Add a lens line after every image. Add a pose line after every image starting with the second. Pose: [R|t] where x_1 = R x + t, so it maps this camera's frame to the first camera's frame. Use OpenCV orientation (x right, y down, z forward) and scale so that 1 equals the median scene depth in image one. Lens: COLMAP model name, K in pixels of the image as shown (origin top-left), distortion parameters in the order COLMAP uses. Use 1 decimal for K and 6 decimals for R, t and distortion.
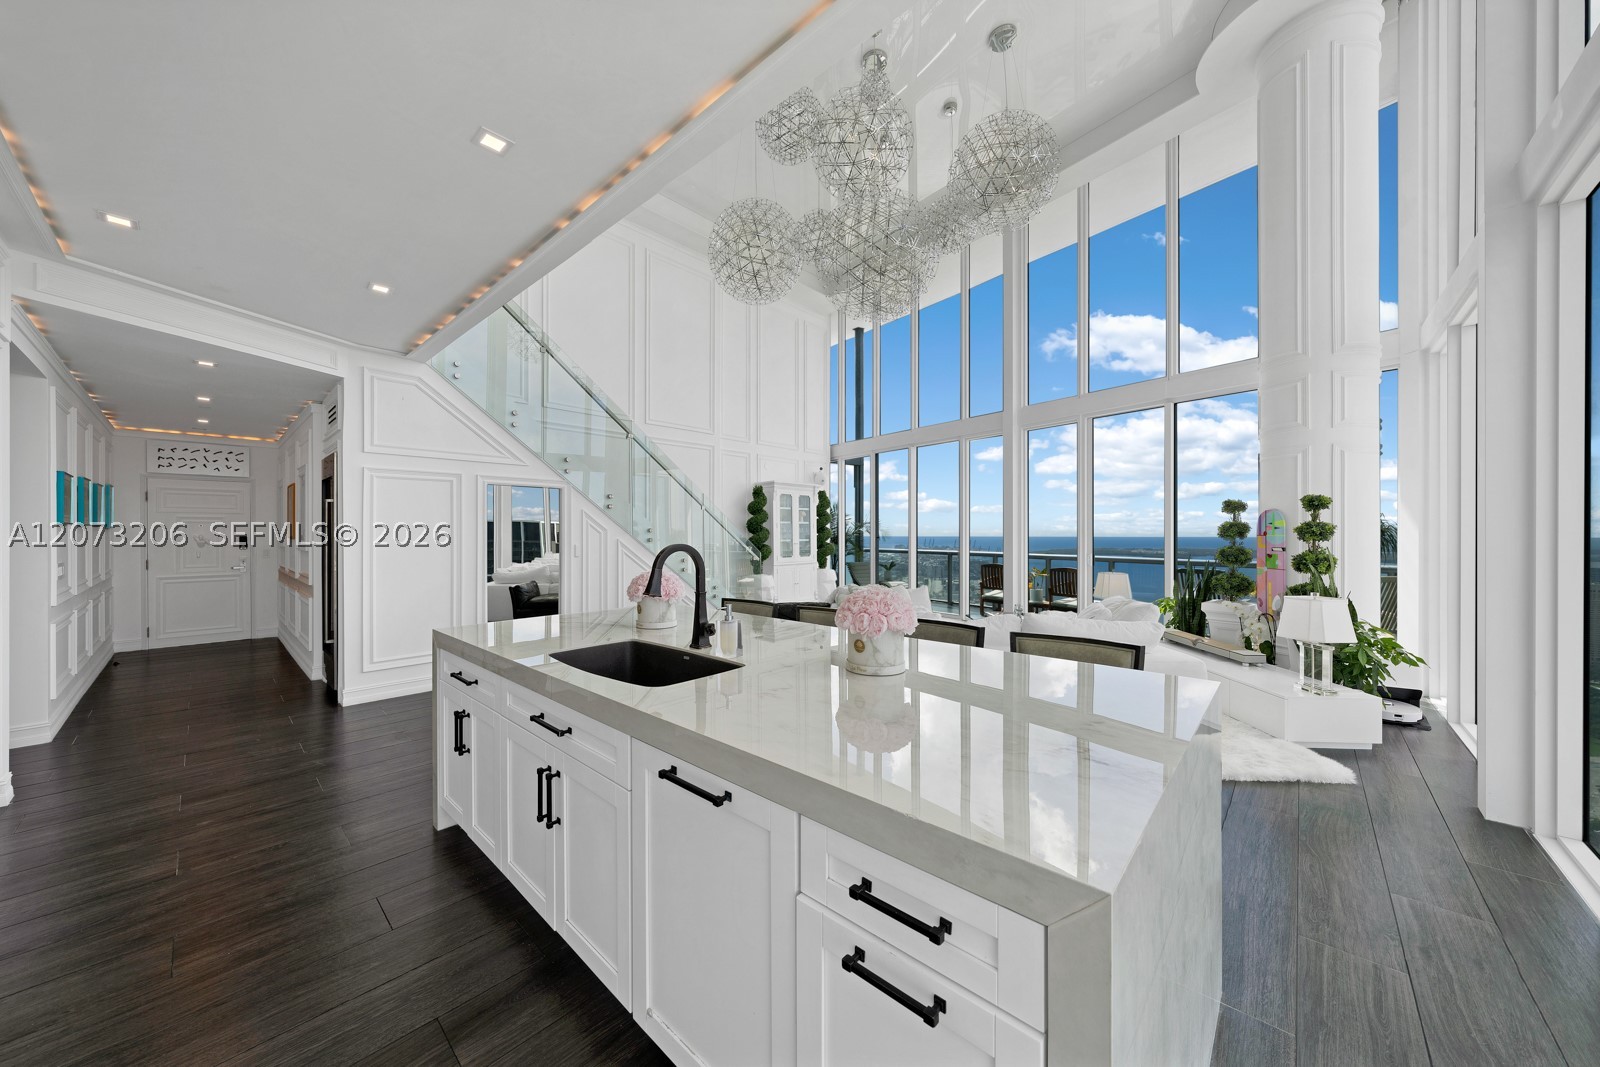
lens RADIAL K [[546.7, 0, 796.2], [0, 546.7, 525.9], [0, 0, 1]] dist [0.002030, 0.000100]
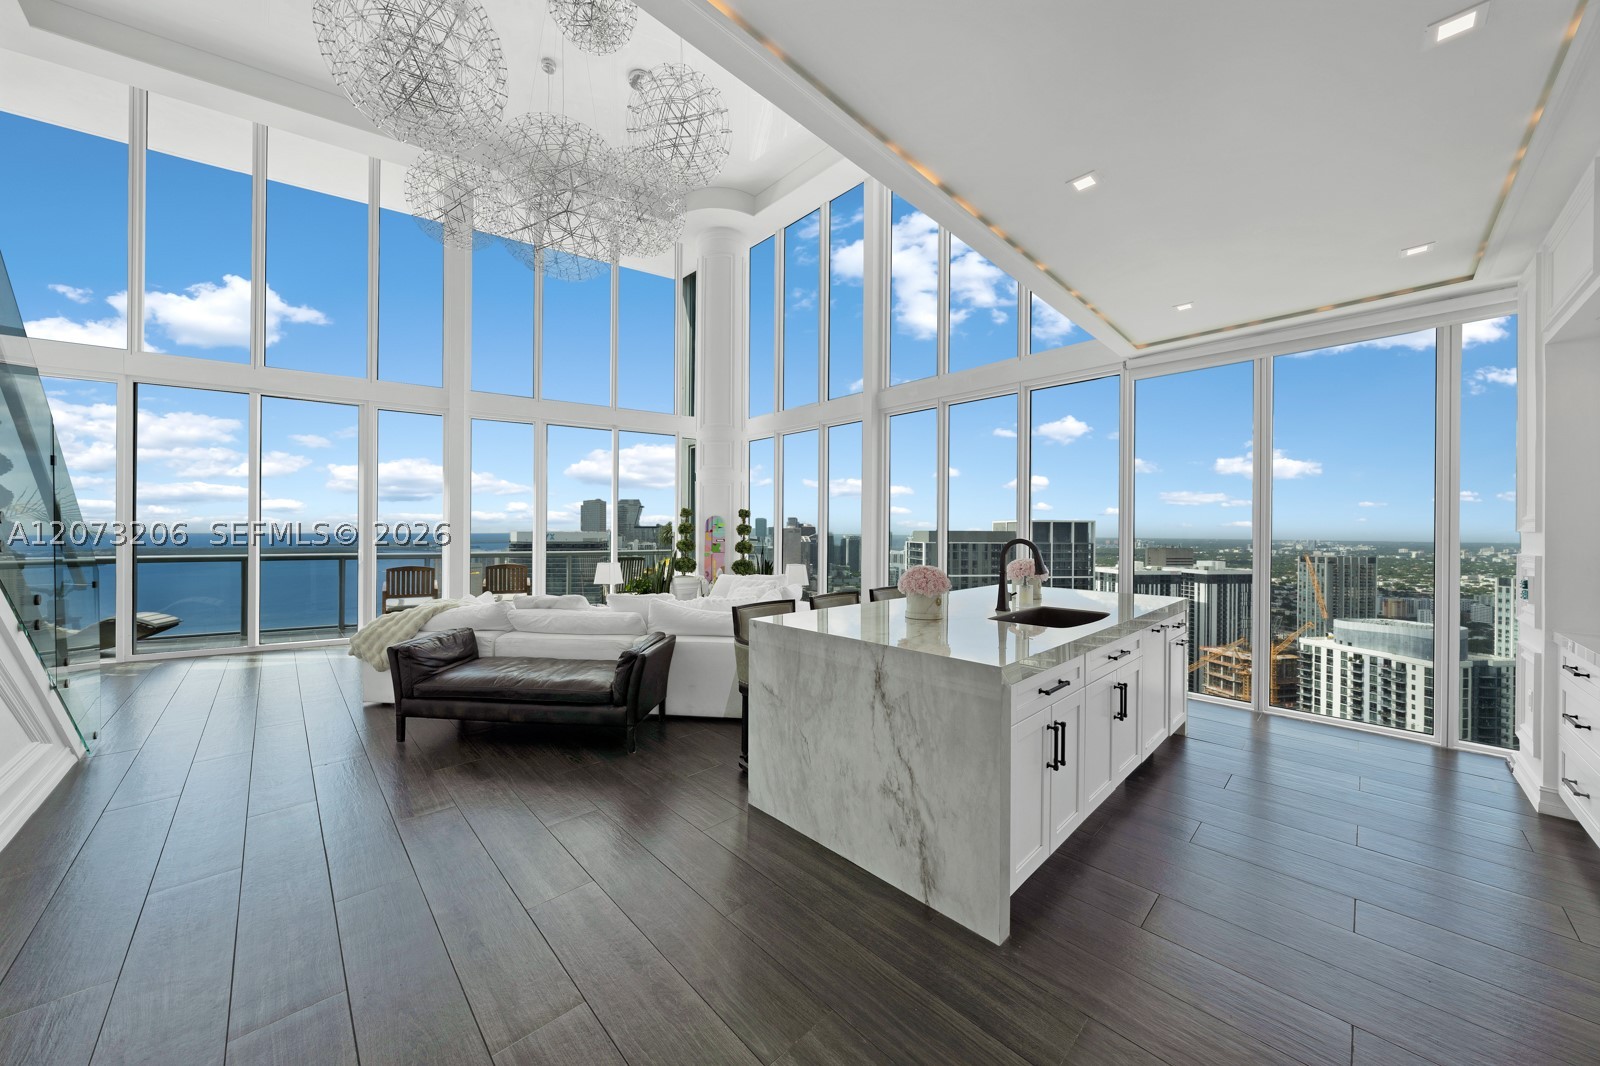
lens RADIAL K [[546.7, 0, 798.8], [0, 546.7, 530.1], [0, 0, 1]] dist [0.002030, 0.000100]
pose [[0.058414, -0.004361, 0.998283, -1.158136], [-0.020594, 0.999772, 0.005572, -0.003876], [-0.998080, -0.020884, 0.058311, 1.028140]]
